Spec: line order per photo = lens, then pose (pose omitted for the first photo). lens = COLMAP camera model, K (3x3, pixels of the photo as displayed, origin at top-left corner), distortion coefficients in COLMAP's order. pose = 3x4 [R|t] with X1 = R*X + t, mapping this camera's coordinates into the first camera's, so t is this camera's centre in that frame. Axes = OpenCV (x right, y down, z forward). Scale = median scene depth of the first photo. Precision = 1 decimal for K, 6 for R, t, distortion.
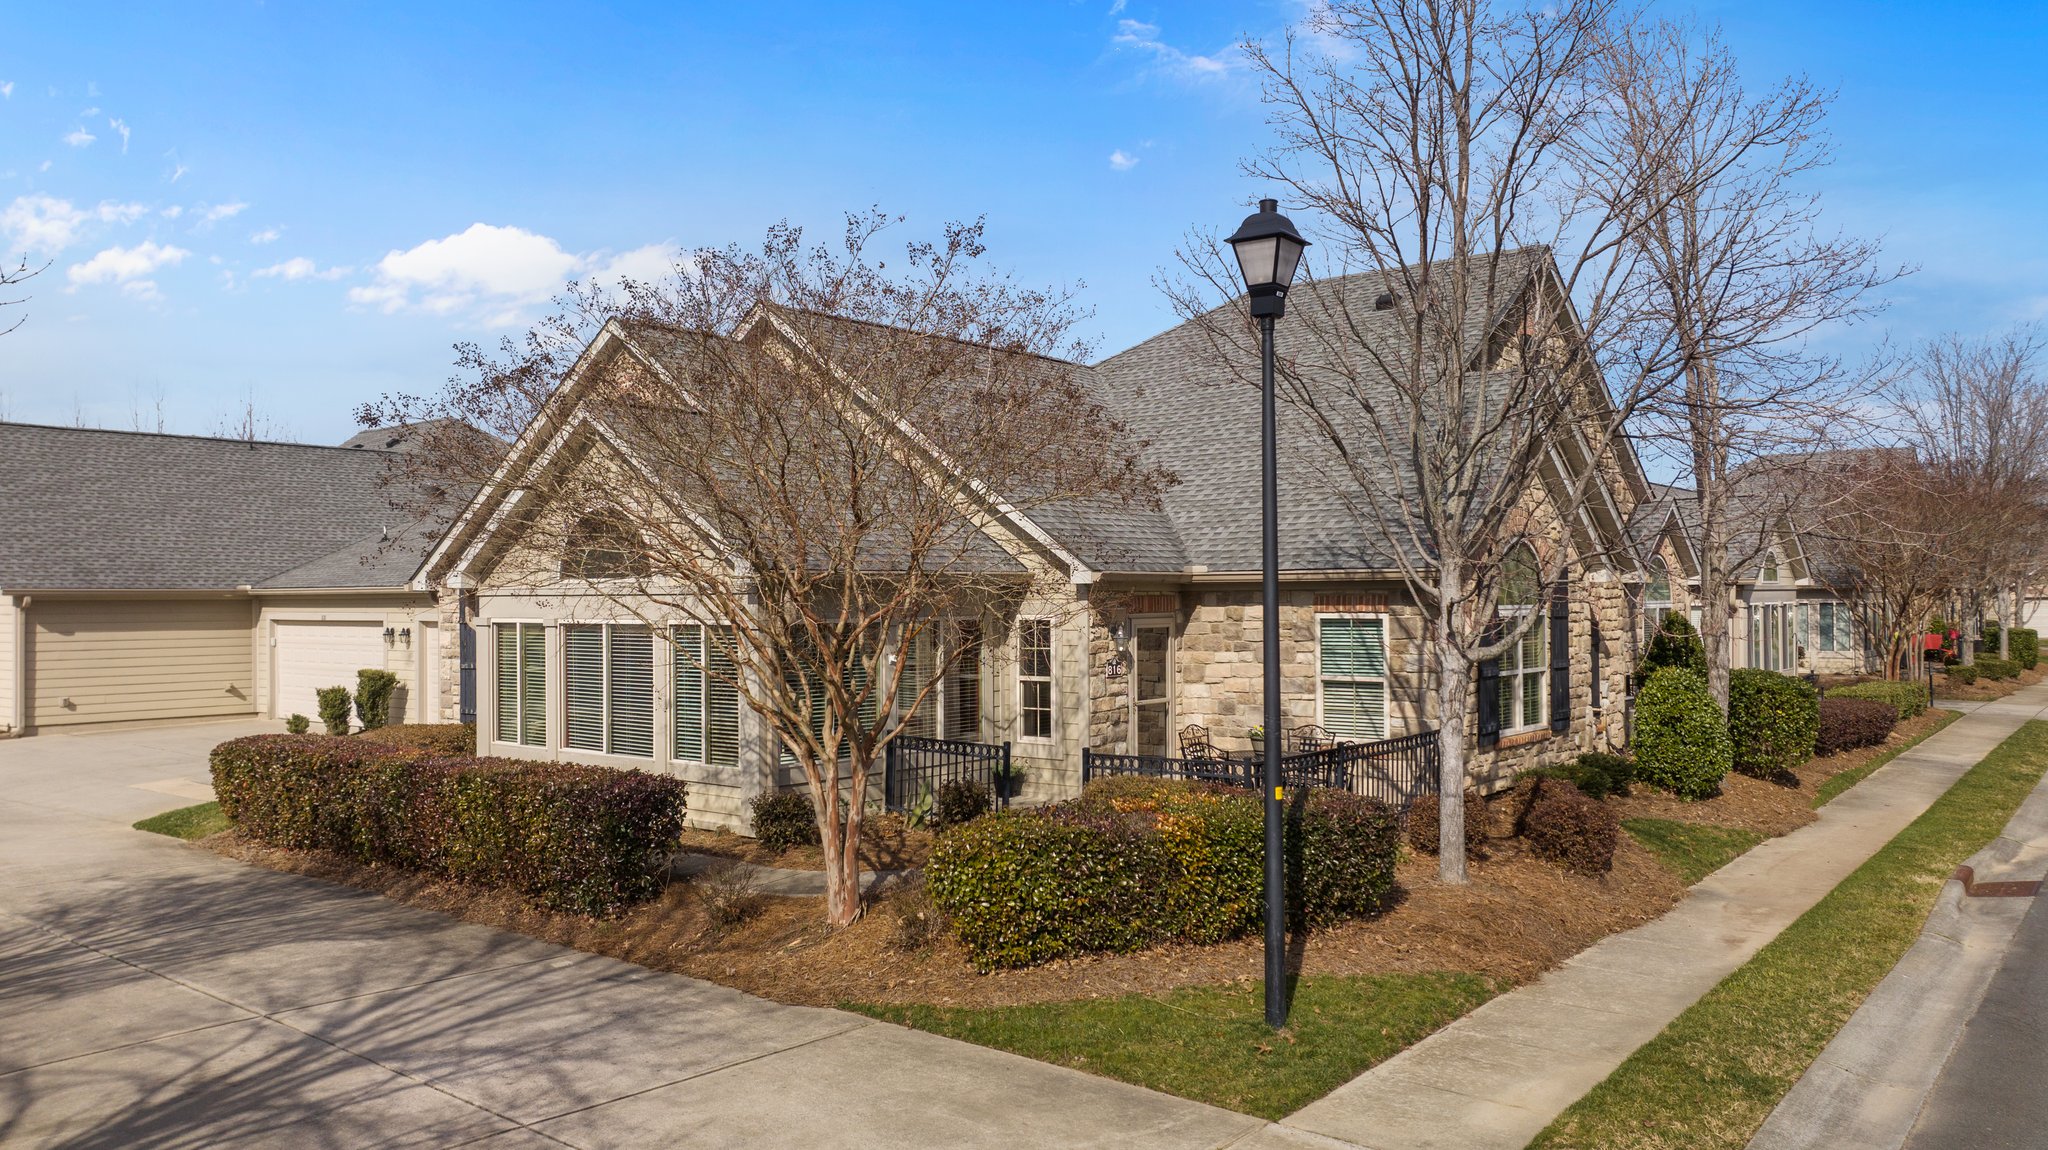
lens RADIAL K [[1485.6, 0, 1021.5], [0, 1485.6, 581.6], [0, 0, 1]] dist [-0.062702, 0.078444]
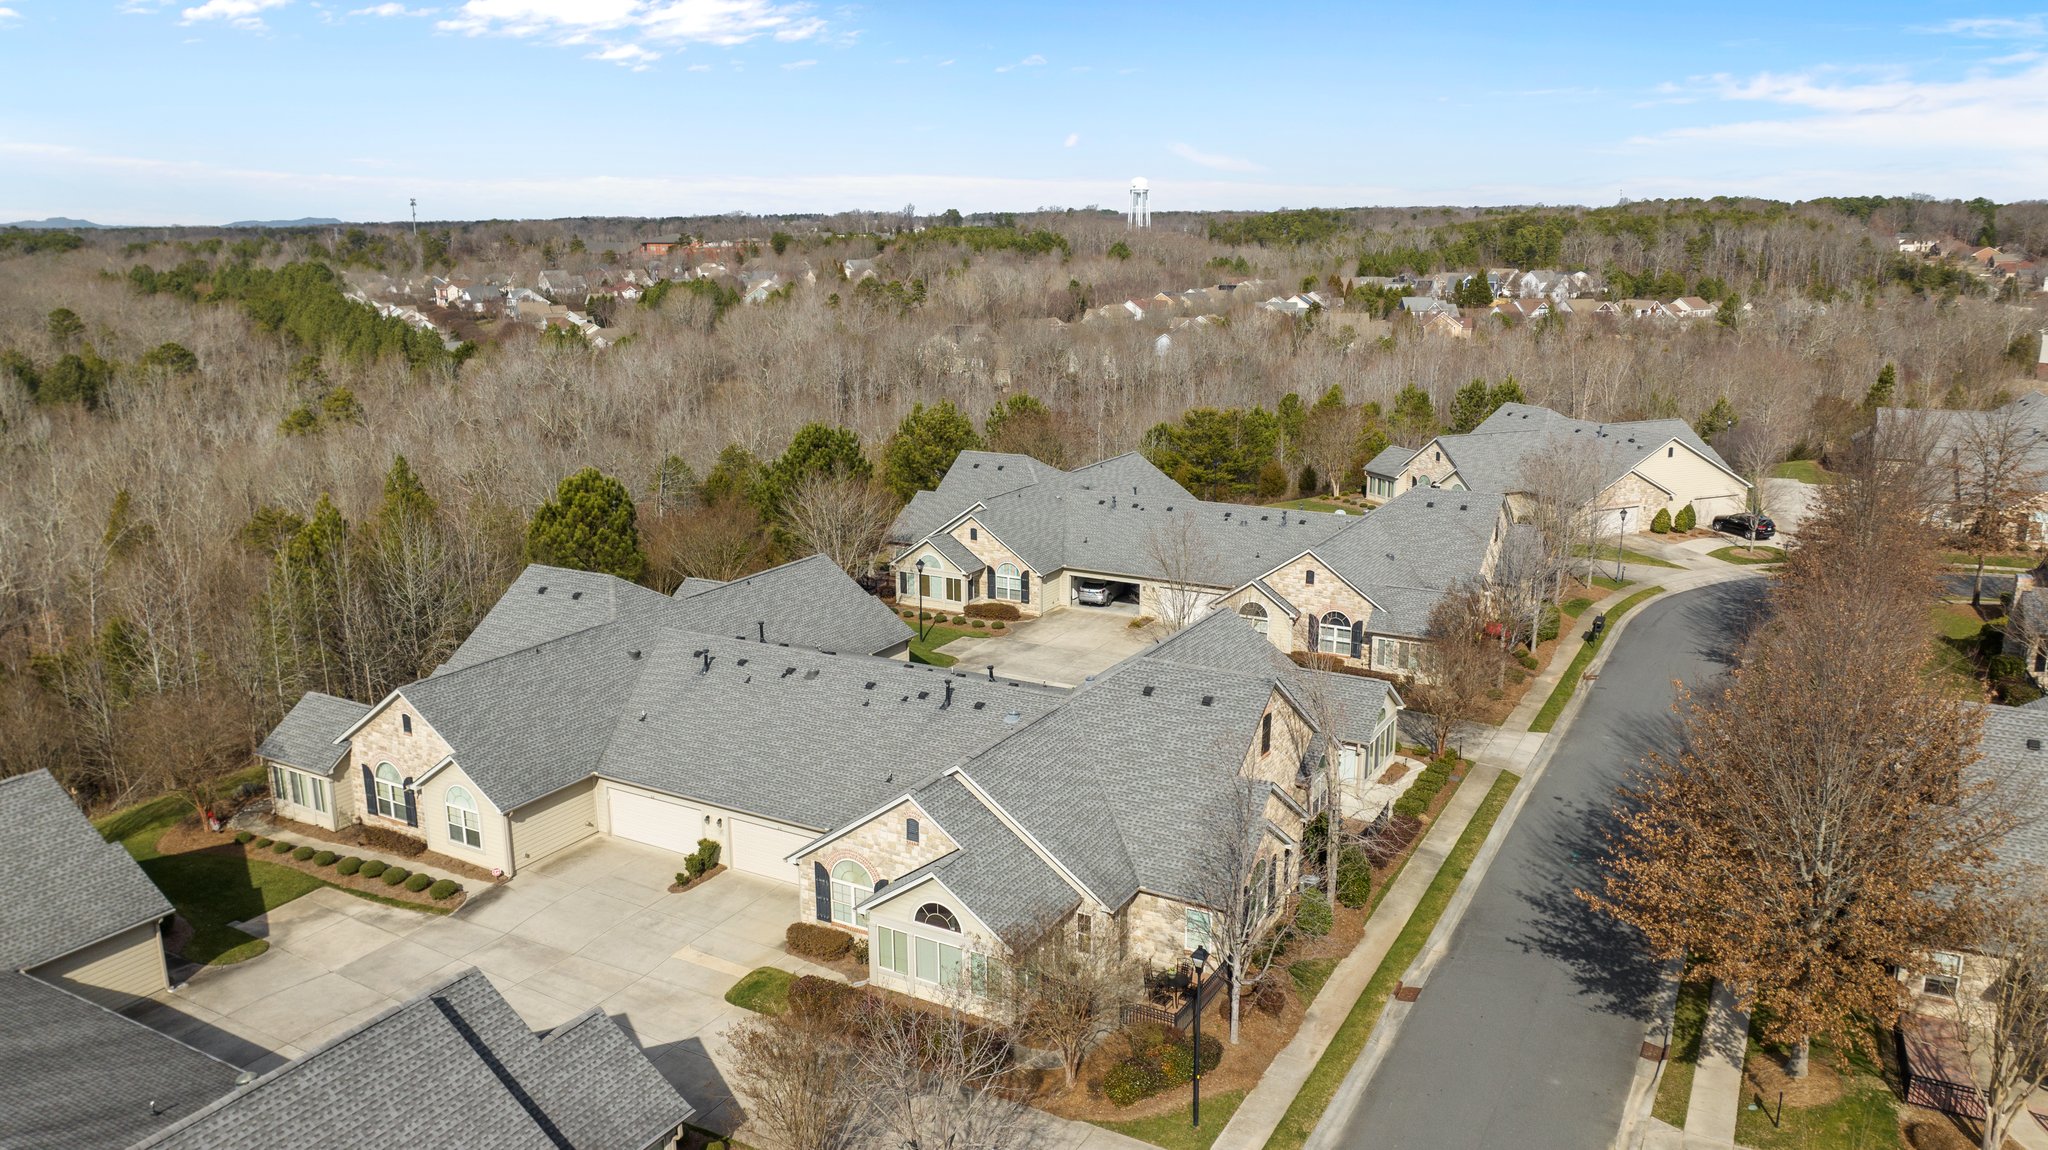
lens RADIAL K [[1425.0, 0, 1024.0], [0, 1425.0, 575.0], [0, 0, 1]] dist [-0.016373, -0.002203]
pose [[0.986593, -0.035557, 0.159281, -0.492264], [-0.003051, 0.971788, 0.235835, -1.191202], [-0.163173, -0.233160, 0.958651, -1.332496]]
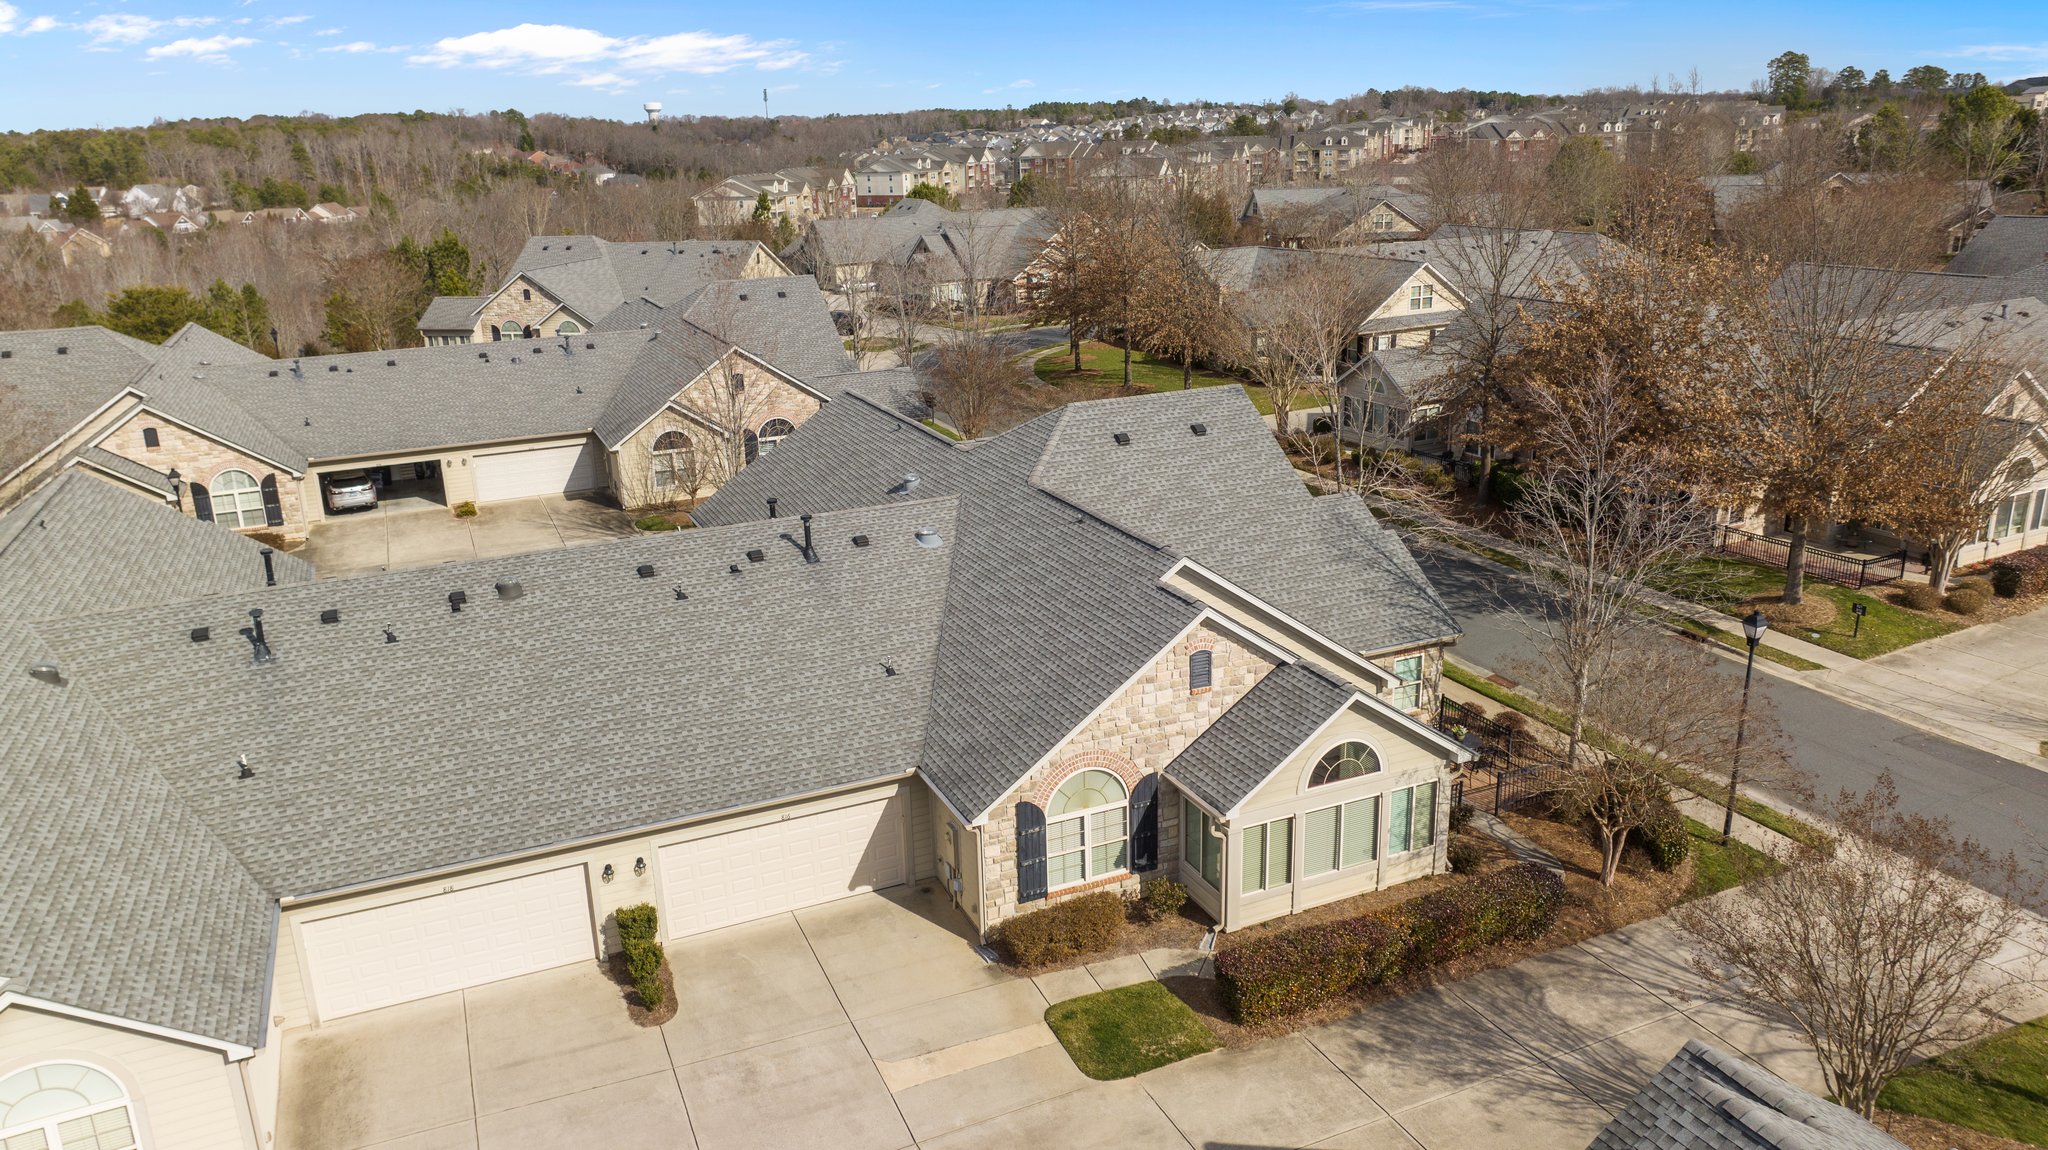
lens RADIAL K [[1425.0, 0, 1024.0], [0, 1425.0, 575.0], [0, 0, 1]] dist [-0.016373, -0.002203]
pose [[0.463367, -0.272028, 0.843381, -1.700805], [0.023283, 0.955127, 0.295280, -0.694114], [-0.885860, -0.117187, 0.448908, 0.572751]]
